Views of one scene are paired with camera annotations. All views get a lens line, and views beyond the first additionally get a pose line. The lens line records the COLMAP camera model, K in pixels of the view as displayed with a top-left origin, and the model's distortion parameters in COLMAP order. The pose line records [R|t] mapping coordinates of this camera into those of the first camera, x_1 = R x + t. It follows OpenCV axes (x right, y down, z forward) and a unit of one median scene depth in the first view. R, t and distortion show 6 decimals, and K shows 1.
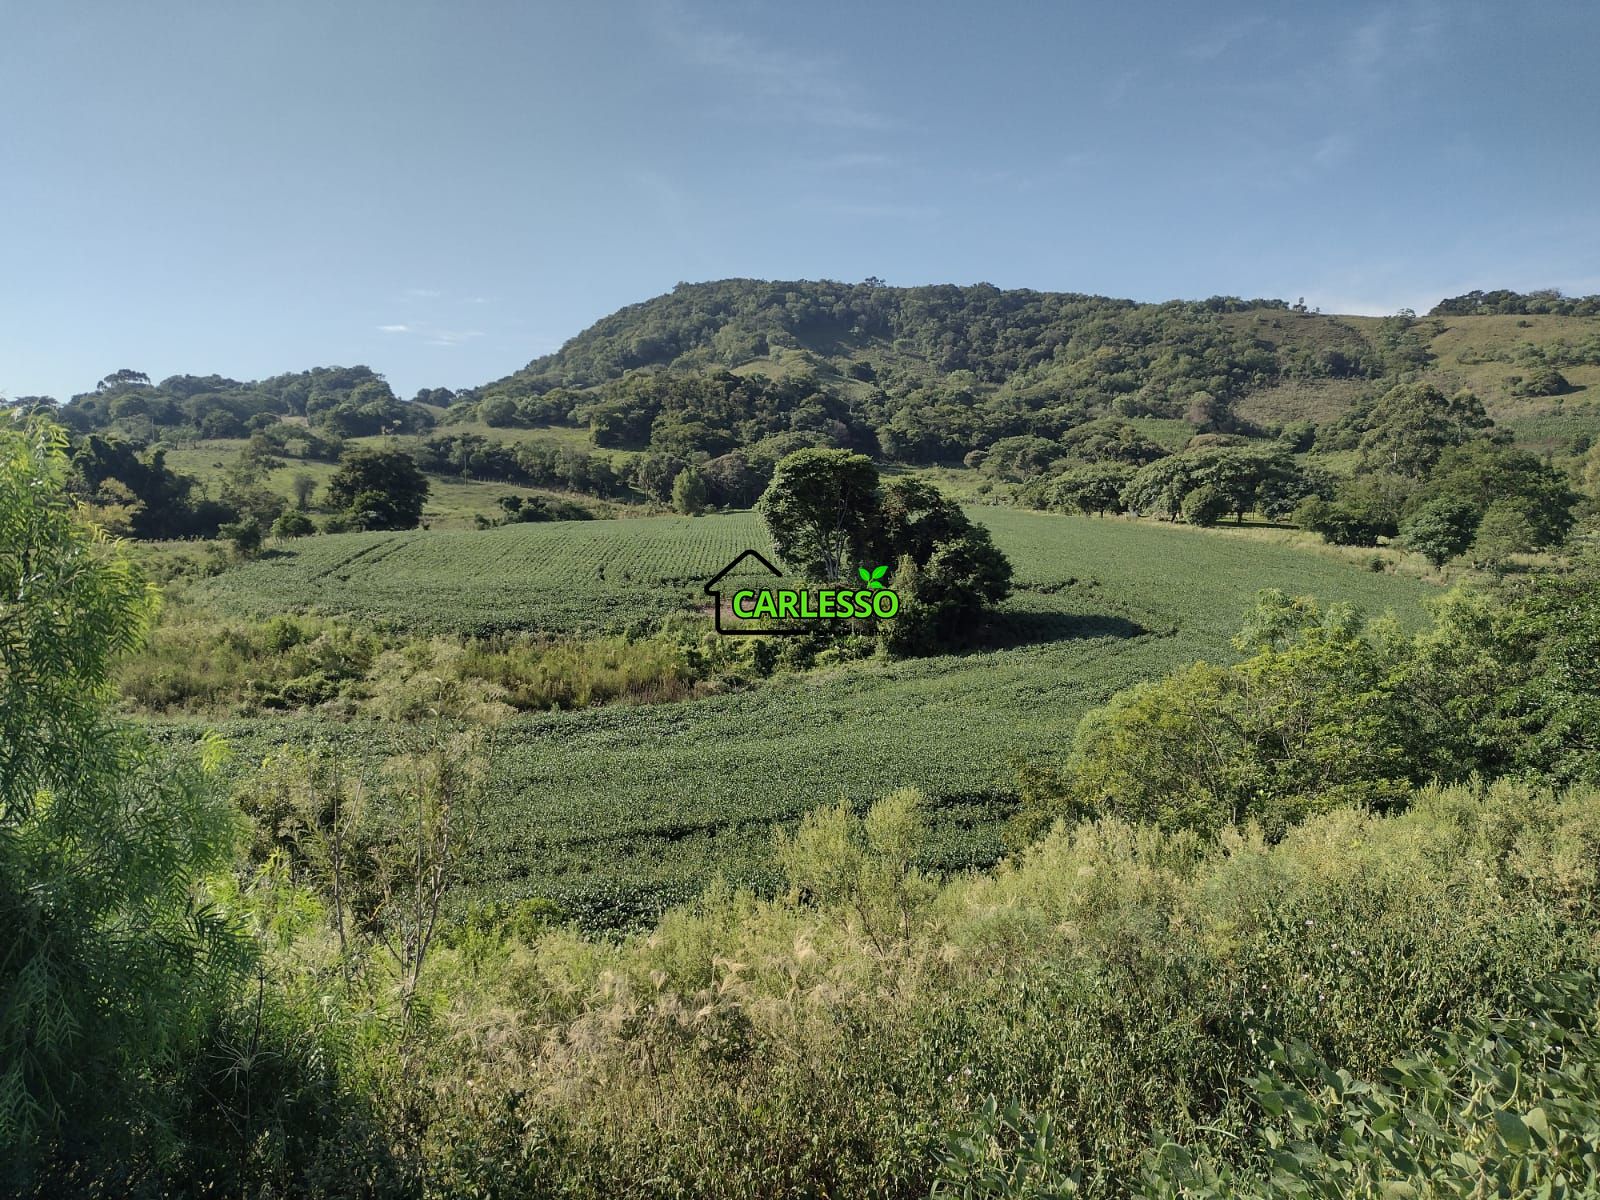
lens RADIAL K [[1183.9, 0, 797.2], [0, 1183.9, 613.9], [0, 0, 1]] dist [0.095785, -0.130900]
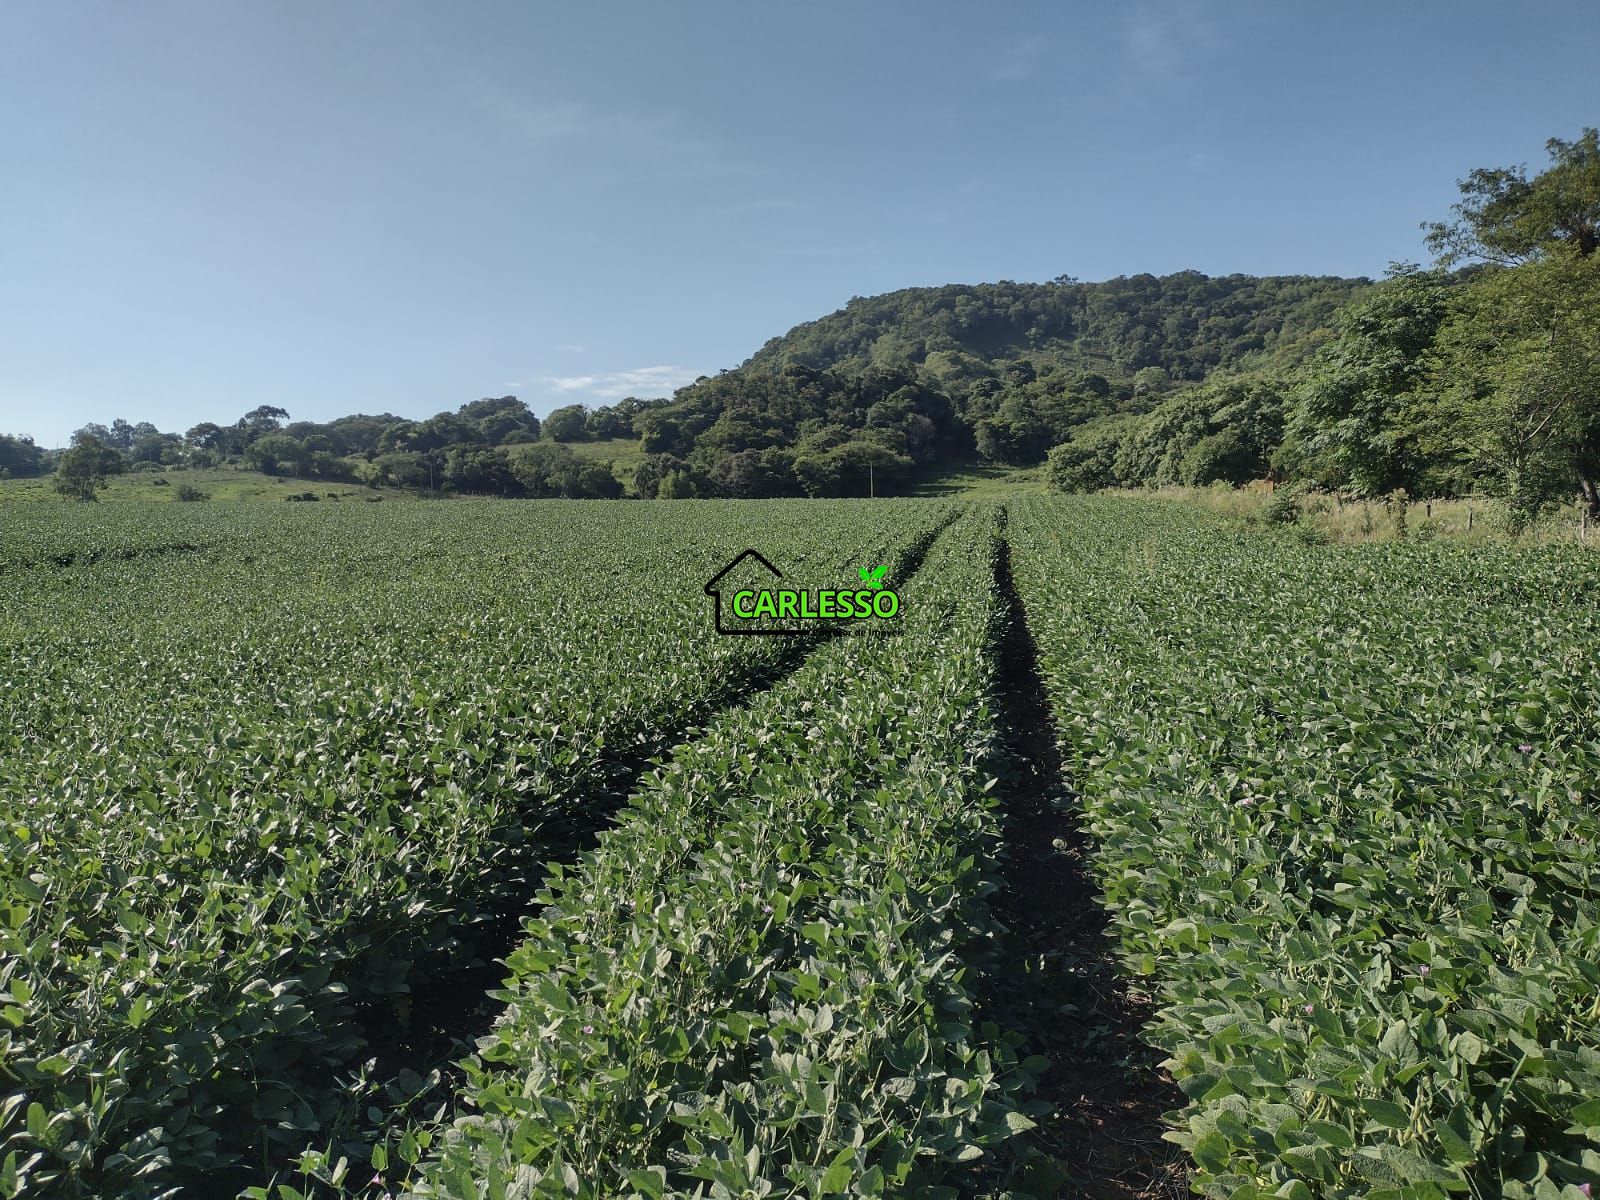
lens RADIAL K [[1183.9, 0, 796.7], [0, 1183.9, 604.4], [0, 0, 1]] dist [0.095785, -0.130900]
pose [[0.976918, -0.008915, -0.213431, 0.120524], [0.000826, 0.999279, -0.037956, -0.000456], [0.213615, 0.036903, 0.976221, 0.178349]]
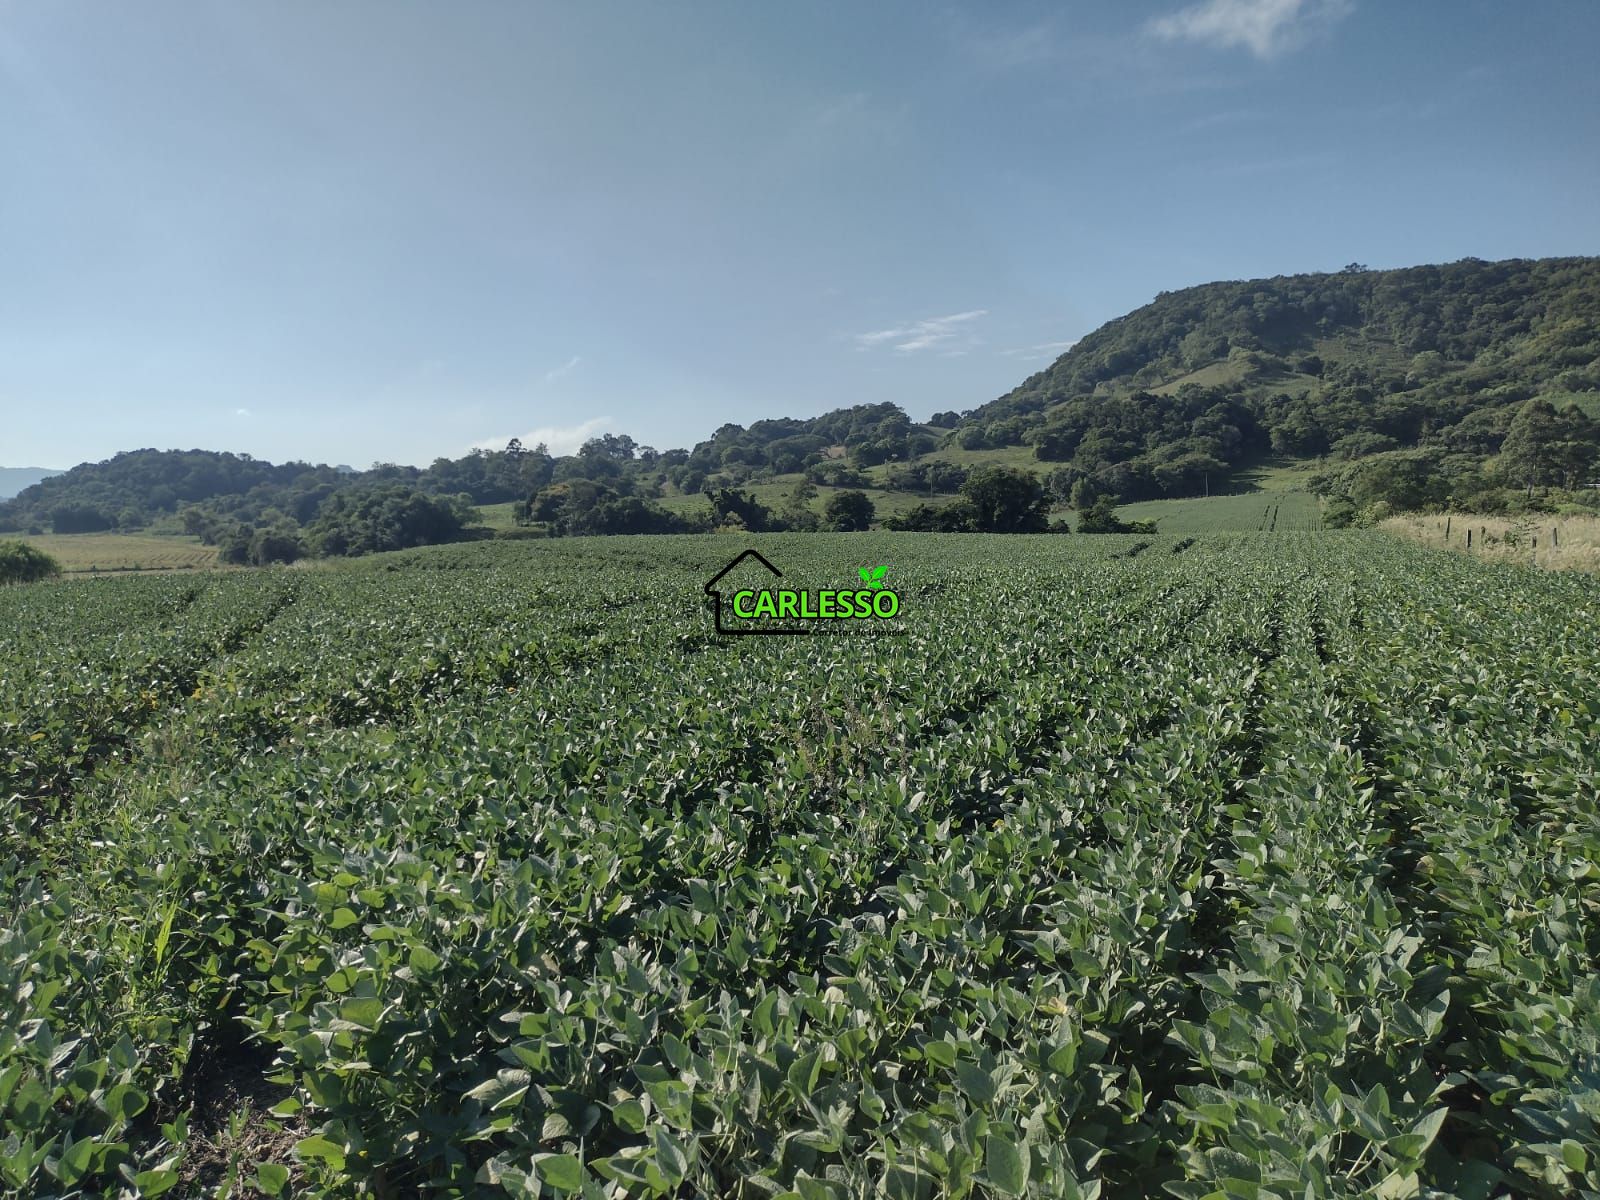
lens RADIAL K [[1183.9, 0, 800.9], [0, 1183.9, 597.3], [0, 0, 1]] dist [0.095785, -0.130900]
pose [[0.902675, -0.016408, -0.430011, 0.157557], [0.013500, 0.999861, -0.009812, 0.020707], [0.430112, 0.003052, 0.902771, -0.303188]]
